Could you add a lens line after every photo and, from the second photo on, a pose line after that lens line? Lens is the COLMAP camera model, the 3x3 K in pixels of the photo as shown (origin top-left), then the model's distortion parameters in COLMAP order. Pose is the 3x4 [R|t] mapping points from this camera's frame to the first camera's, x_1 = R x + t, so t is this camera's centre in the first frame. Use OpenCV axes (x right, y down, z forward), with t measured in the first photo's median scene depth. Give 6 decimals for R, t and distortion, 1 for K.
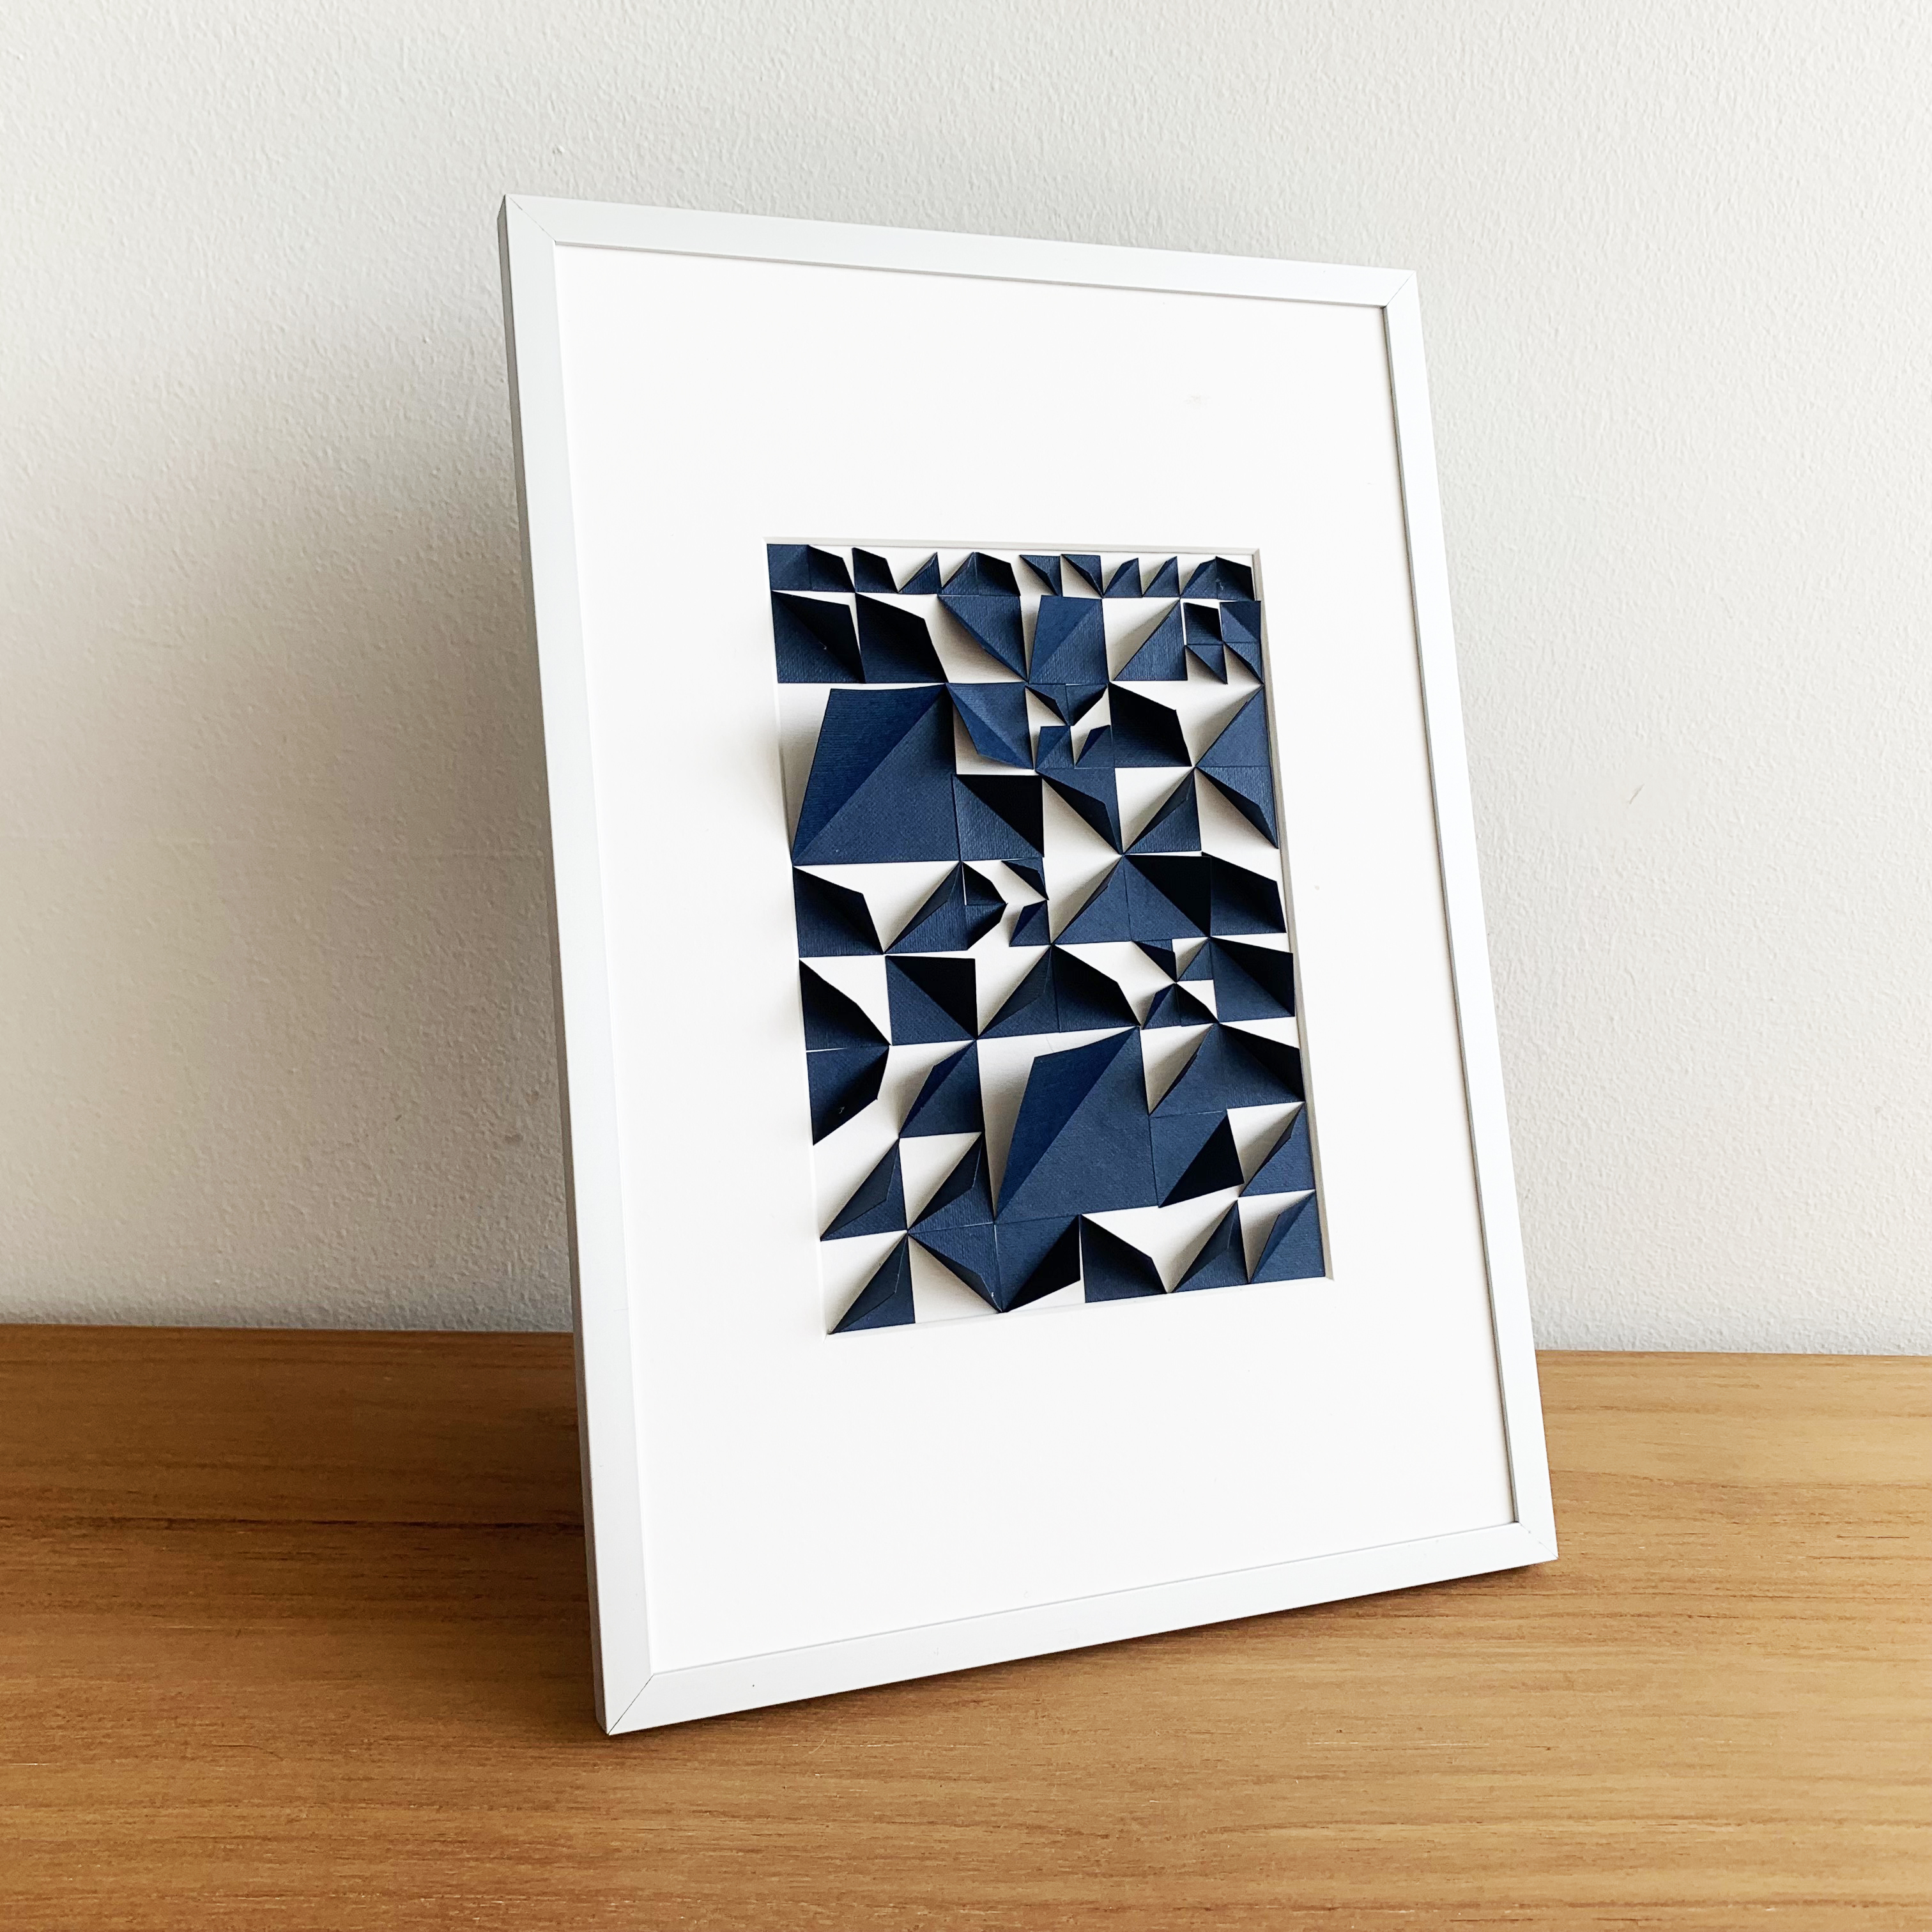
lens RADIAL K [[2024.5, 0, 966.0], [0, 2024.5, 966.0], [0, 0, 1]] dist [-0.016148, 0.023849]
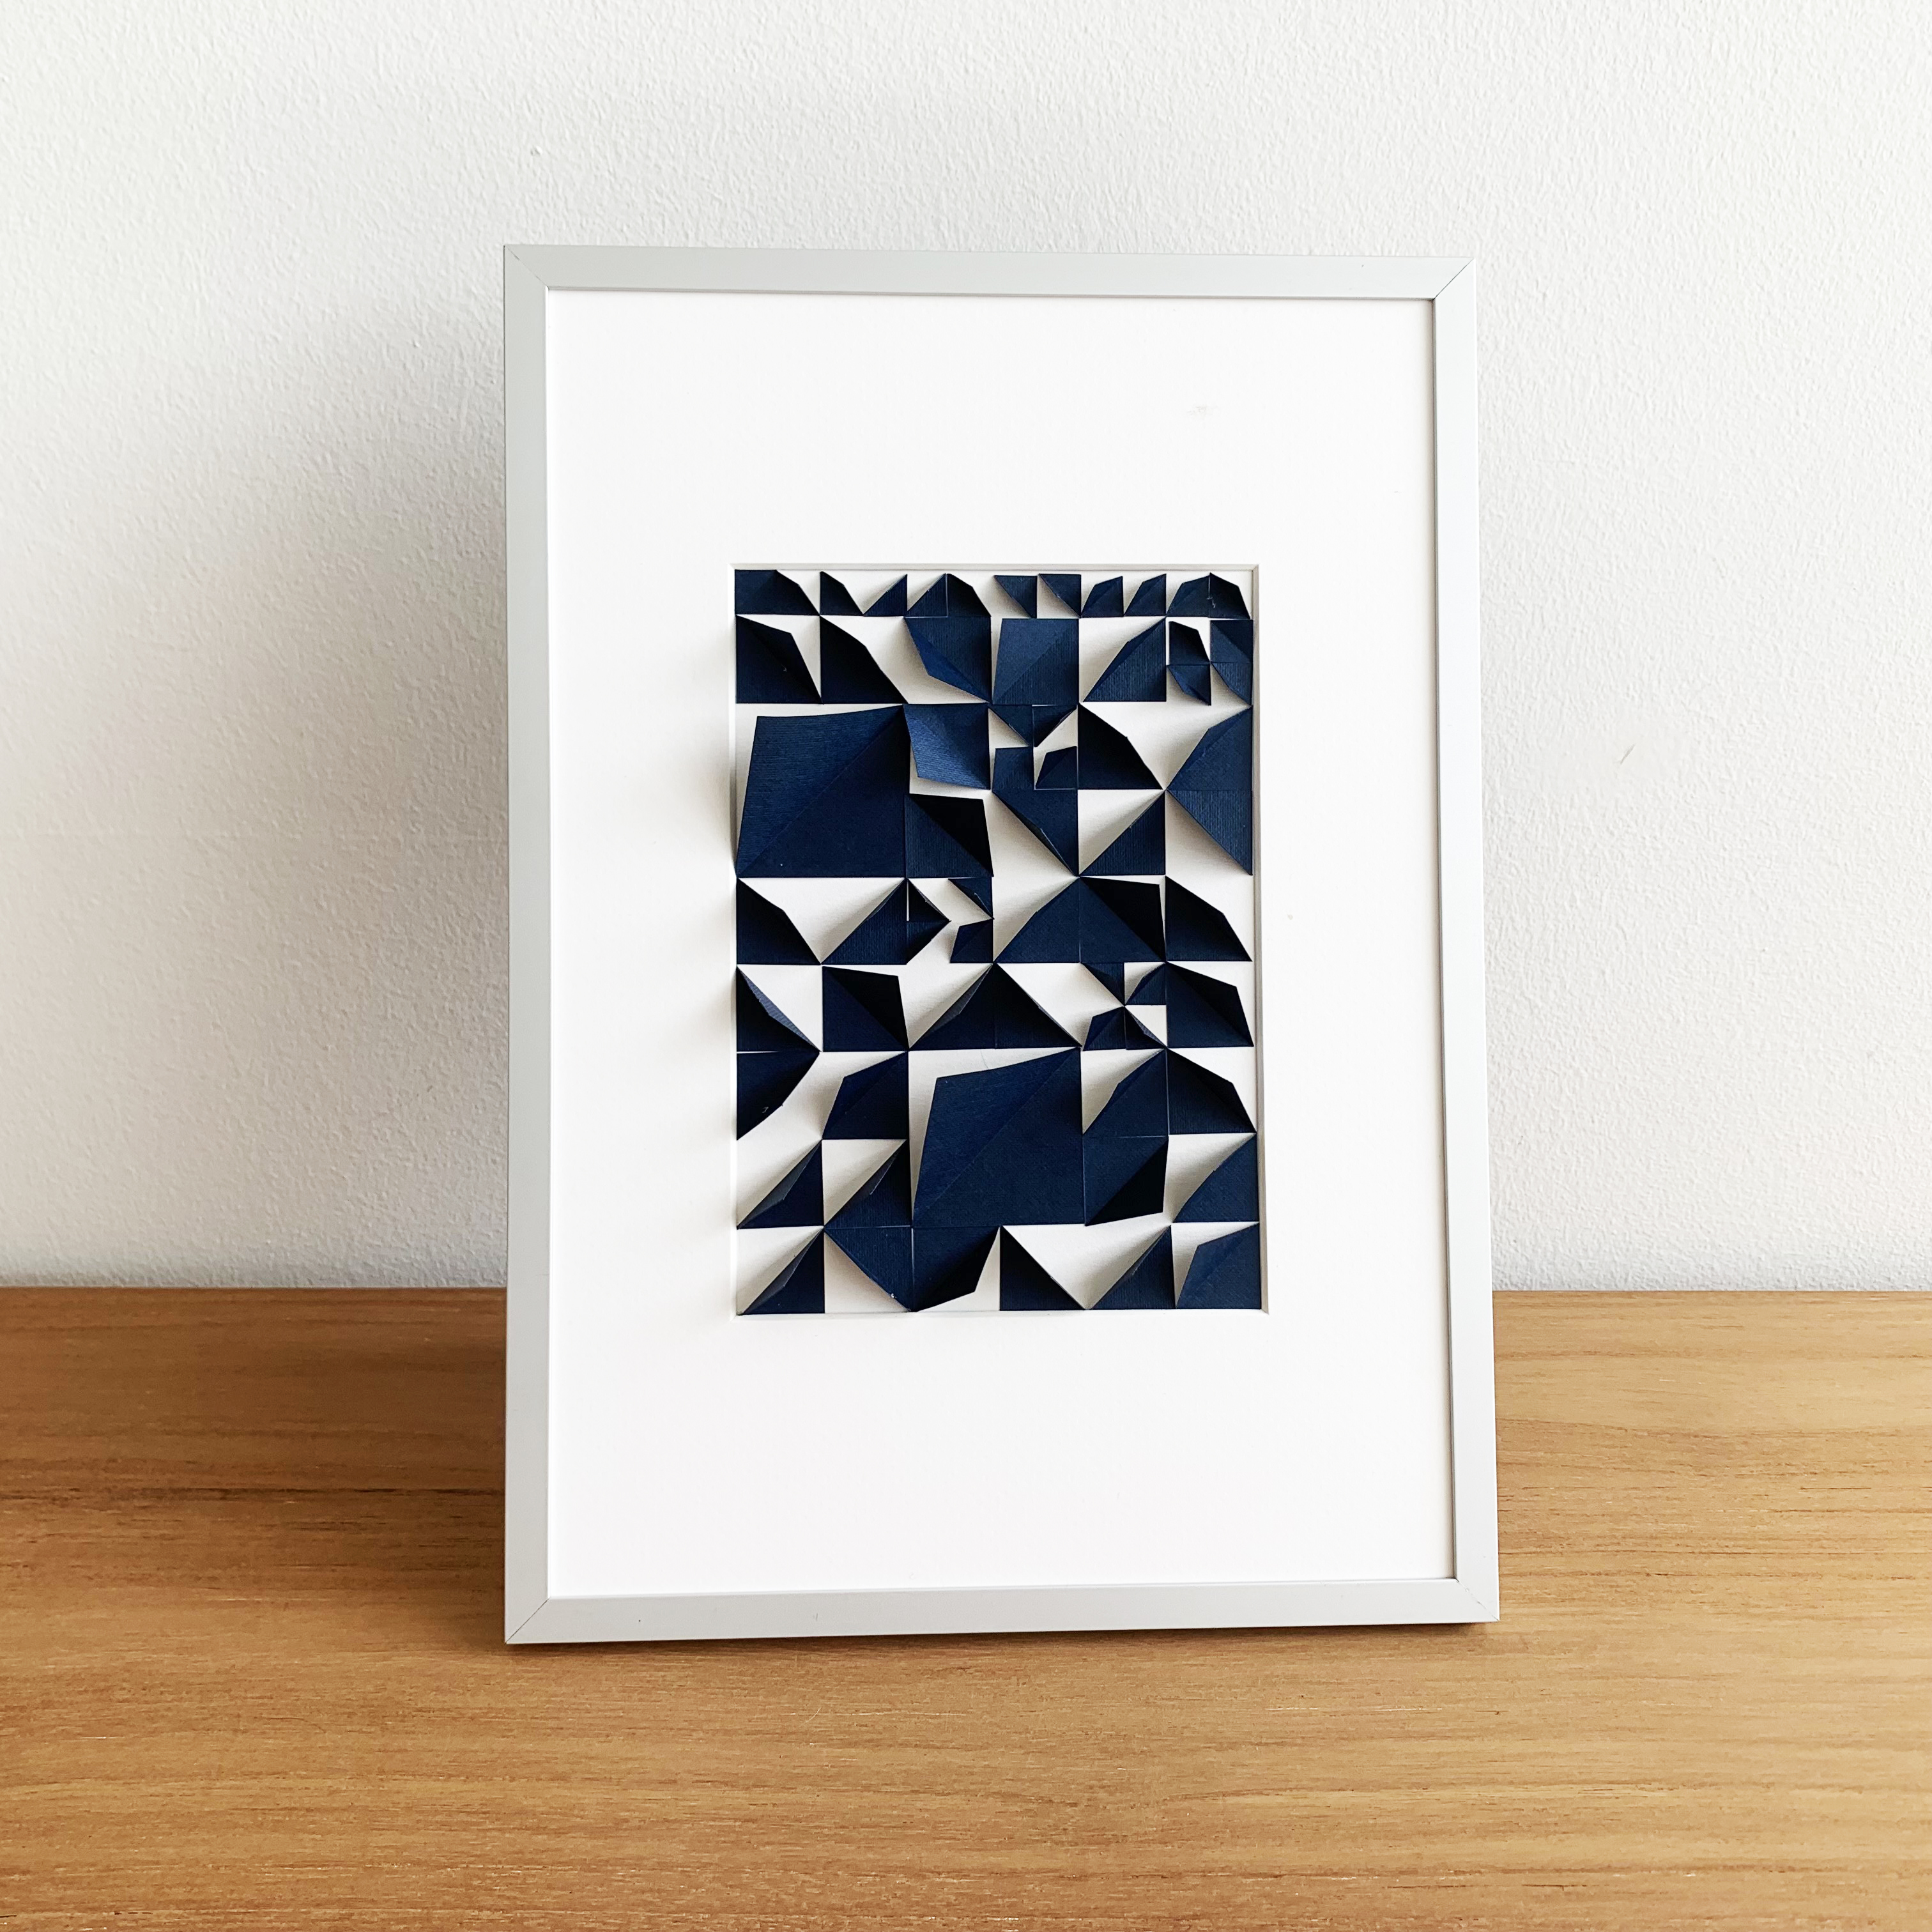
lens RADIAL K [[2024.5, 0, 966.0], [0, 2024.5, 966.0], [0, 0, 1]] dist [-0.016148, 0.023849]
pose [[0.998939, -0.016340, -0.043064, 0.048098], [0.020280, 0.995486, 0.092712, -0.087930], [0.041355, -0.093487, 0.994761, -0.029027]]
